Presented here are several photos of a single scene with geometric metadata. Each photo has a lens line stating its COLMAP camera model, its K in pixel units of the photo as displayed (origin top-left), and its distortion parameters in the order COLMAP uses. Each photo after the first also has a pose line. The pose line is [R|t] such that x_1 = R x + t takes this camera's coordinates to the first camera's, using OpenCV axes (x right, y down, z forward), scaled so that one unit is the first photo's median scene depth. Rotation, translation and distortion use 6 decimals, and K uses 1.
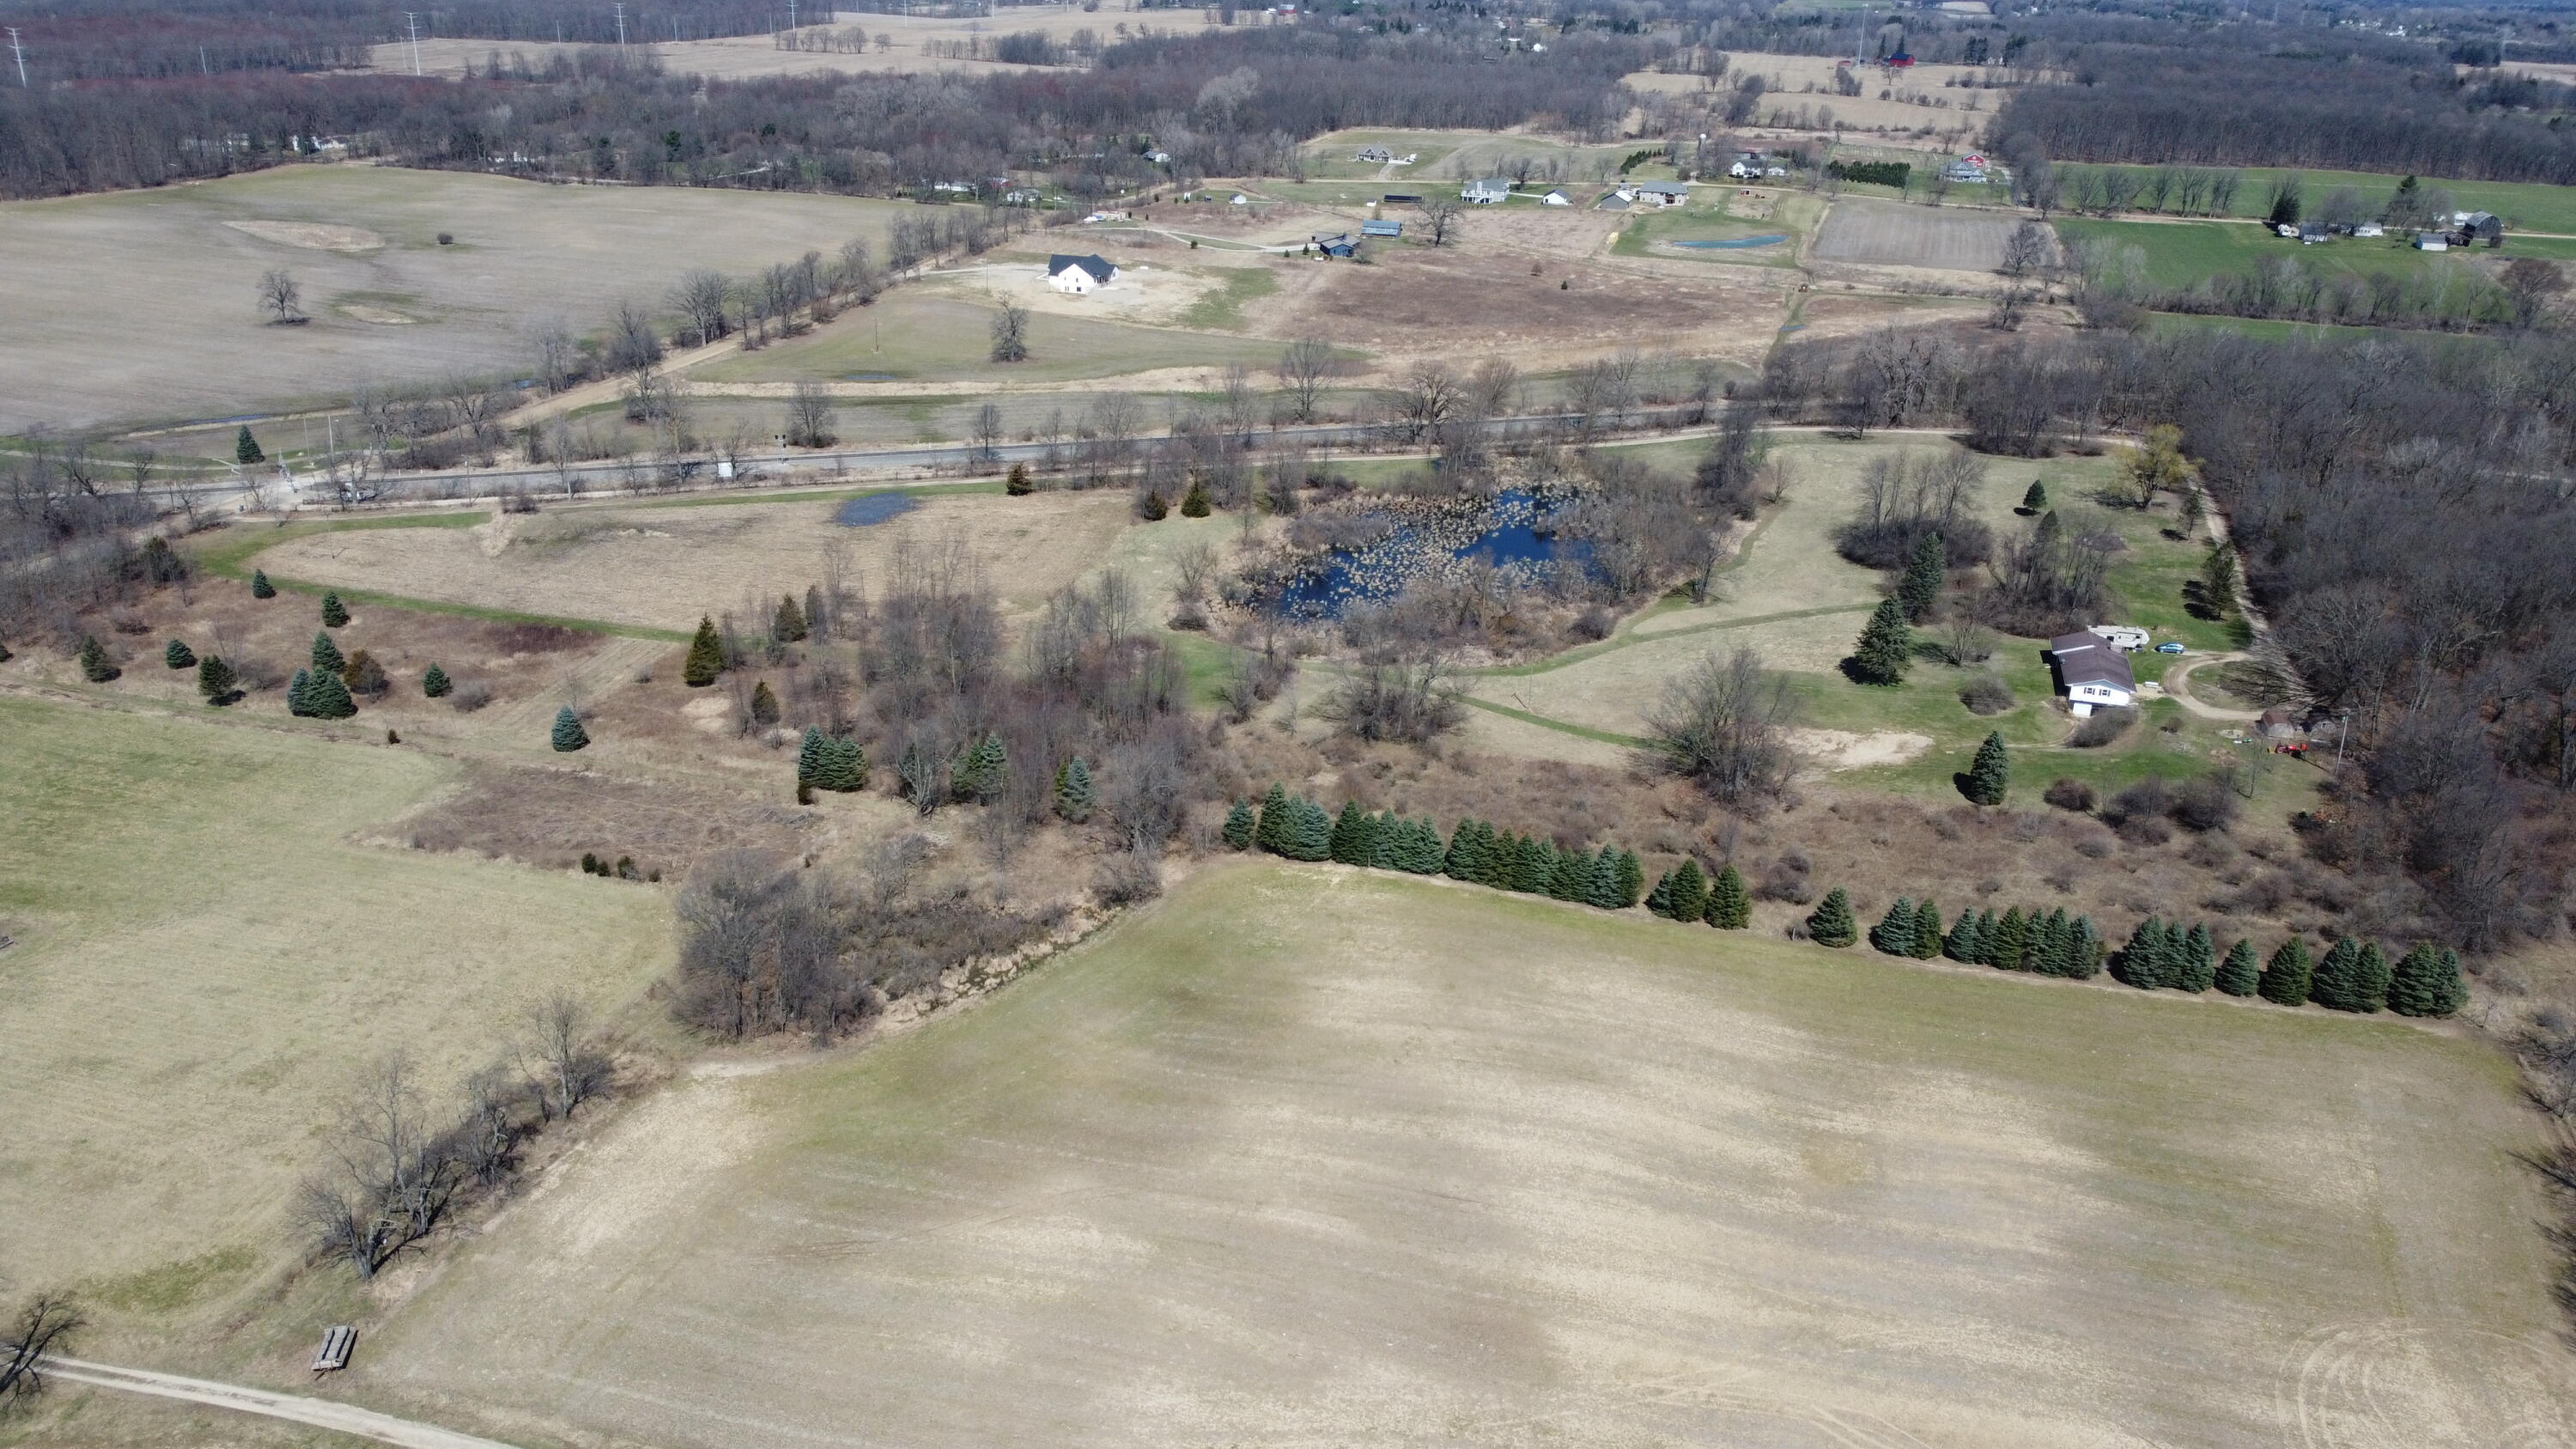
lens RADIAL K [[1945.0, 0, 1274.9], [0, 1945.0, 712.7], [0, 0, 1]] dist [0.005035, -0.009058]
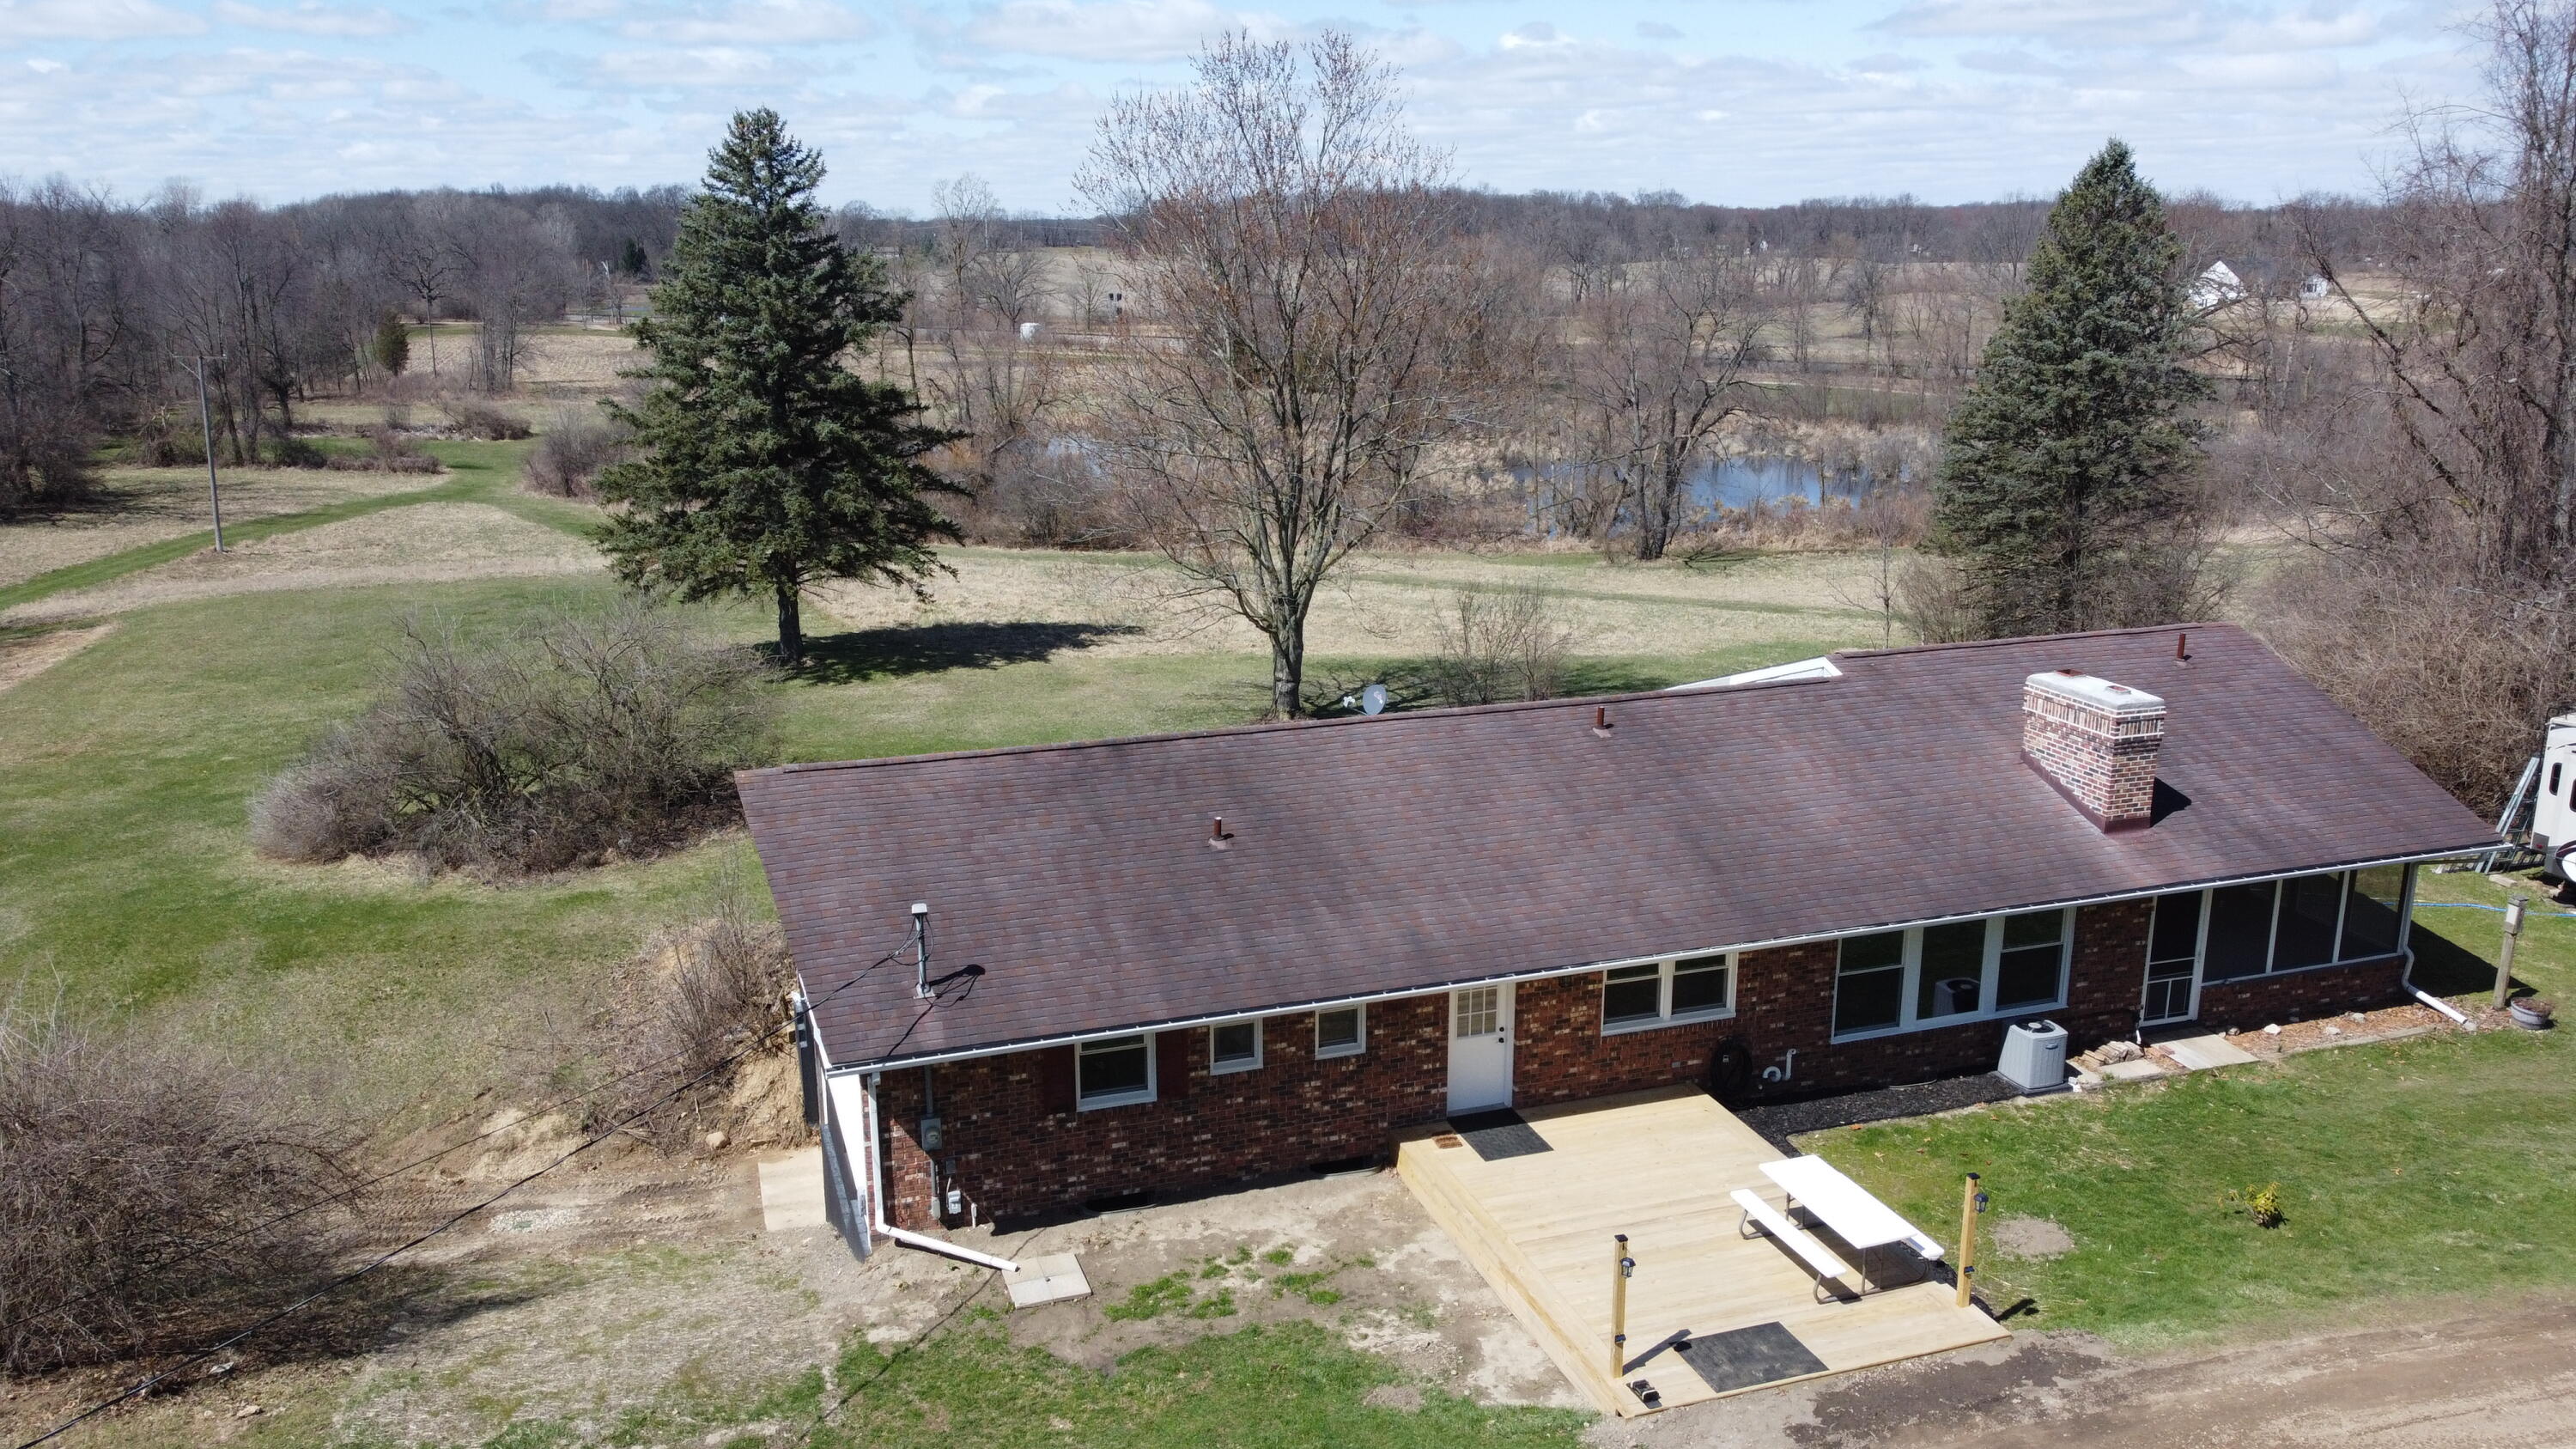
lens RADIAL K [[1945.0, 0, 1285.8], [0, 1945.0, 723.6], [0, 0, 1]] dist [0.005035, -0.009058]
pose [[0.580319, 0.176985, -0.794925, 0.407093], [-0.288228, 0.957558, 0.002780, -0.021040], [0.761679, 0.227507, 0.606701, 0.787364]]
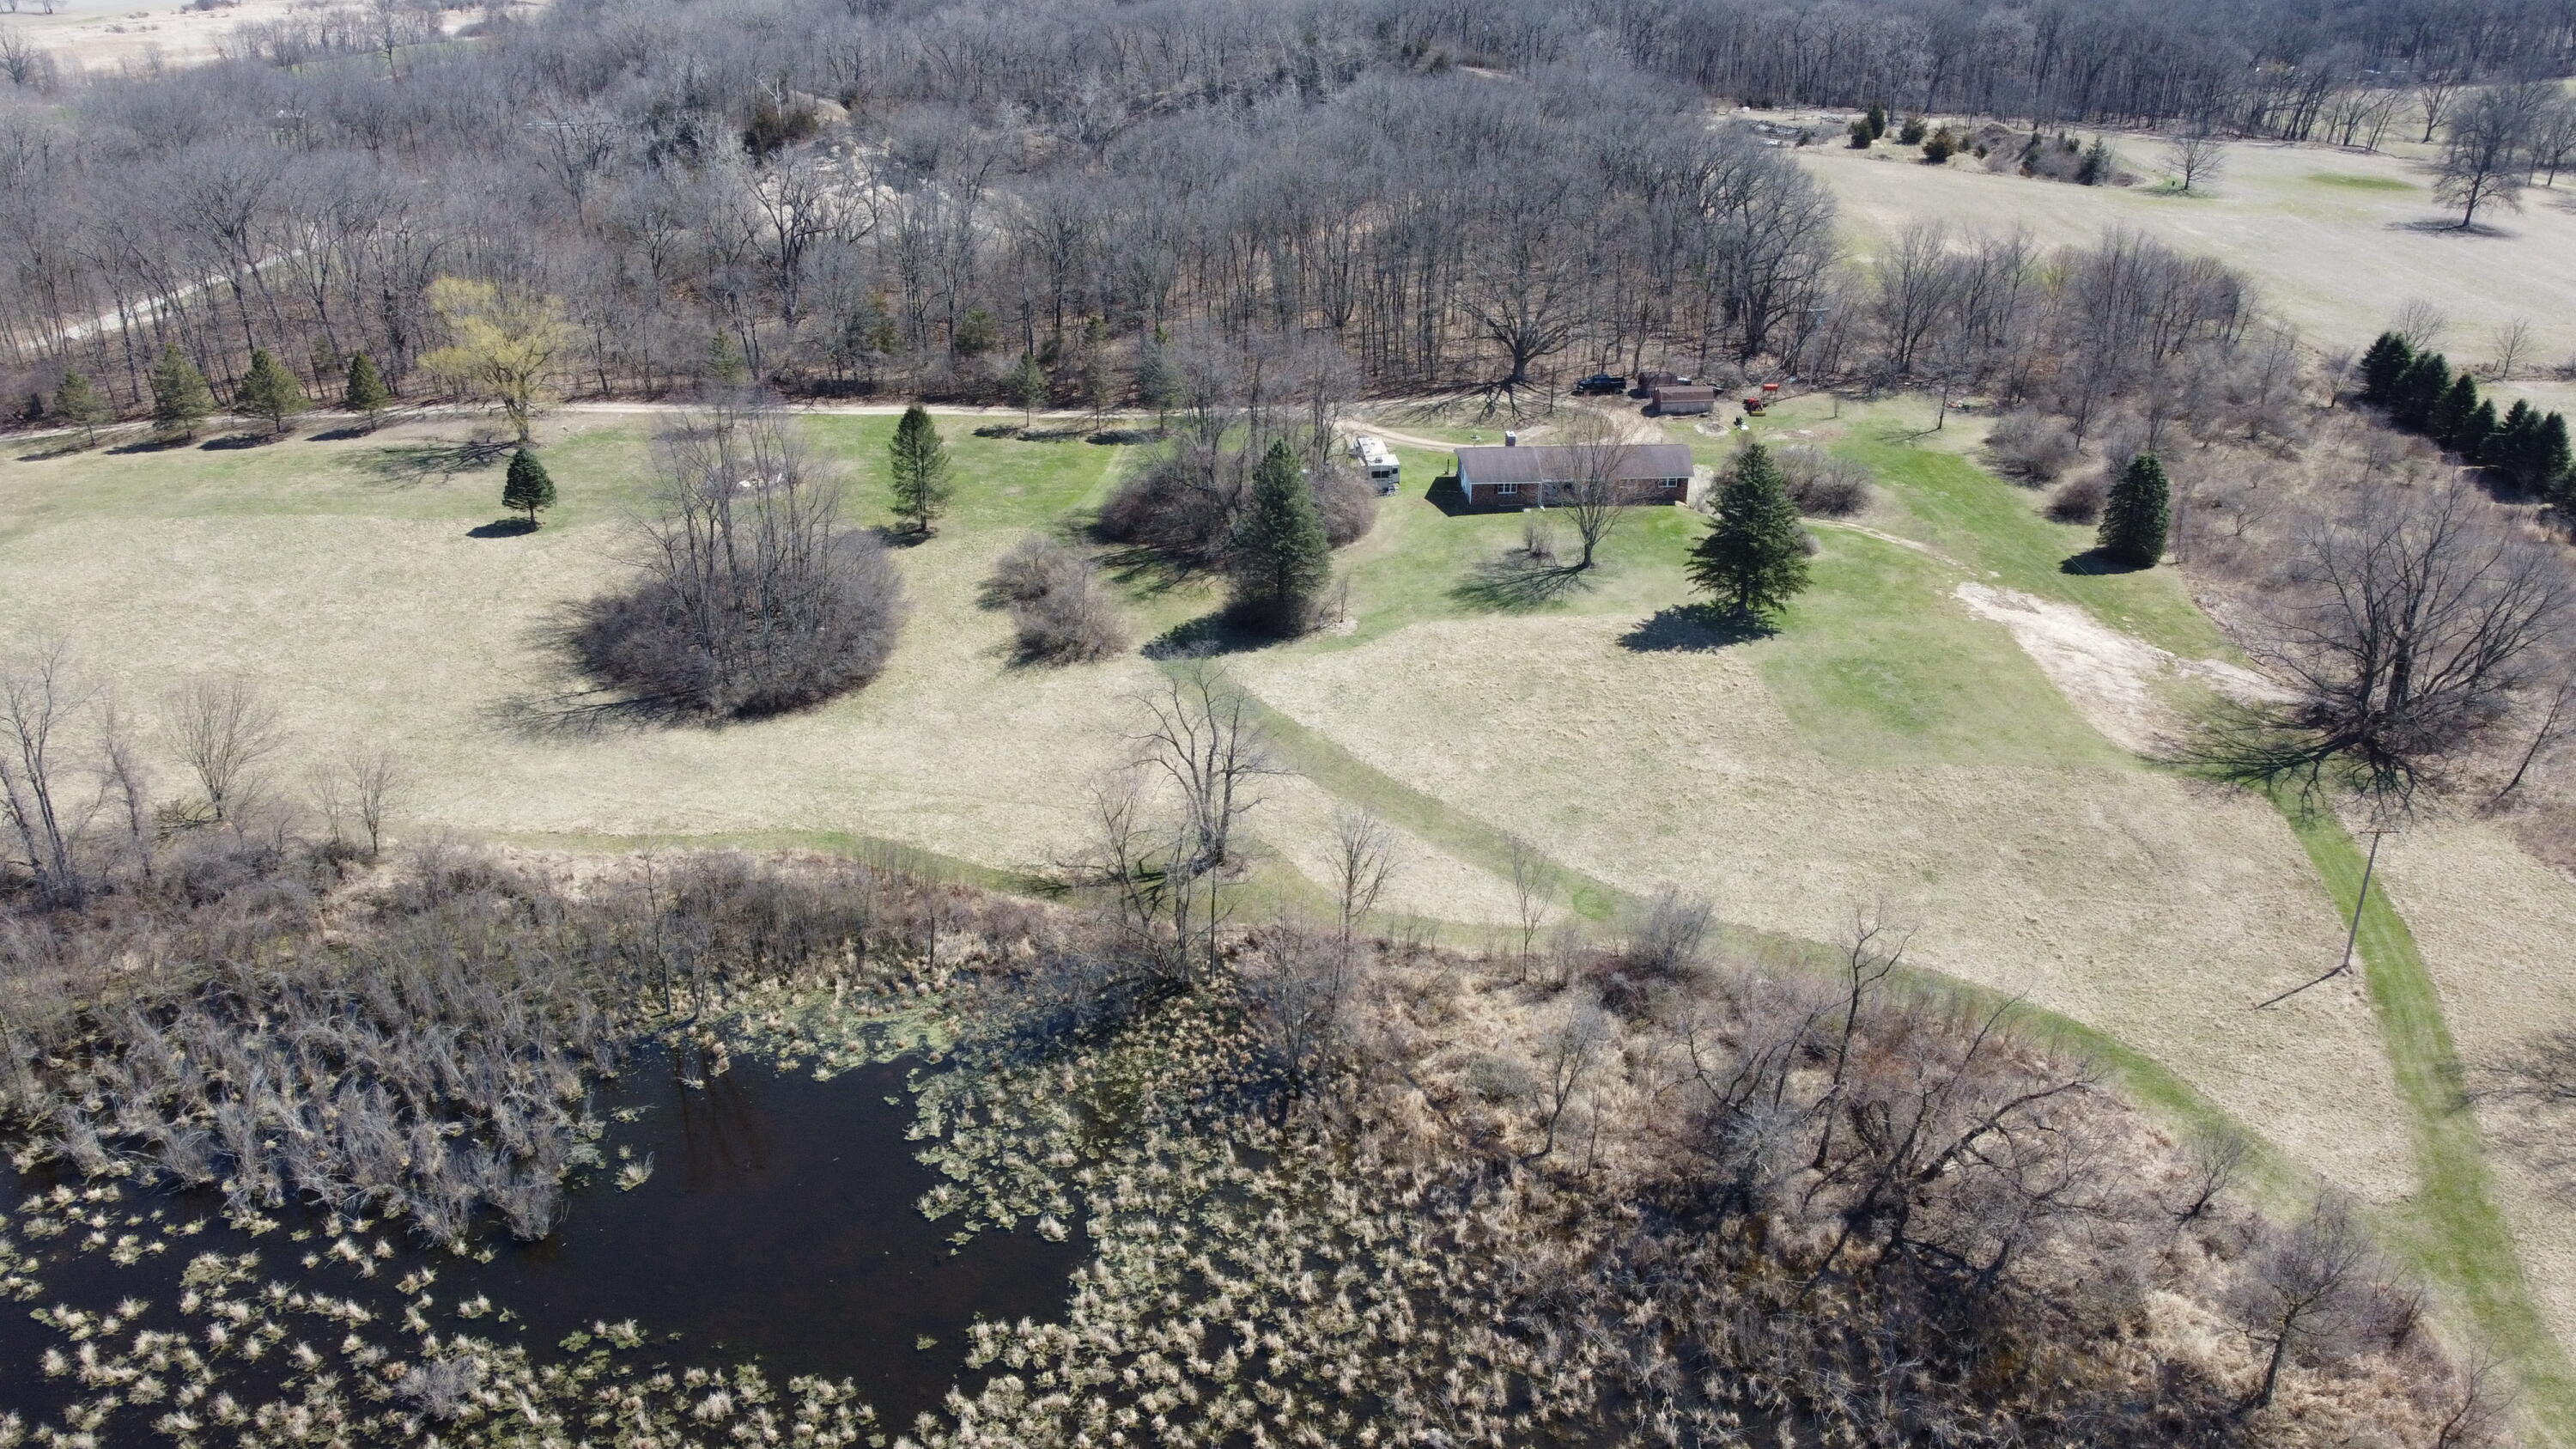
lens RADIAL K [[1945.0, 0, 1288.9], [0, 1945.0, 722.8], [0, 0, 1]] dist [0.005035, -0.009058]
pose [[-0.350909, -0.406778, 0.843442, -0.089125], [0.344159, 0.781655, 0.520164, -0.265147], [-0.870872, 0.472808, -0.134294, 1.012079]]
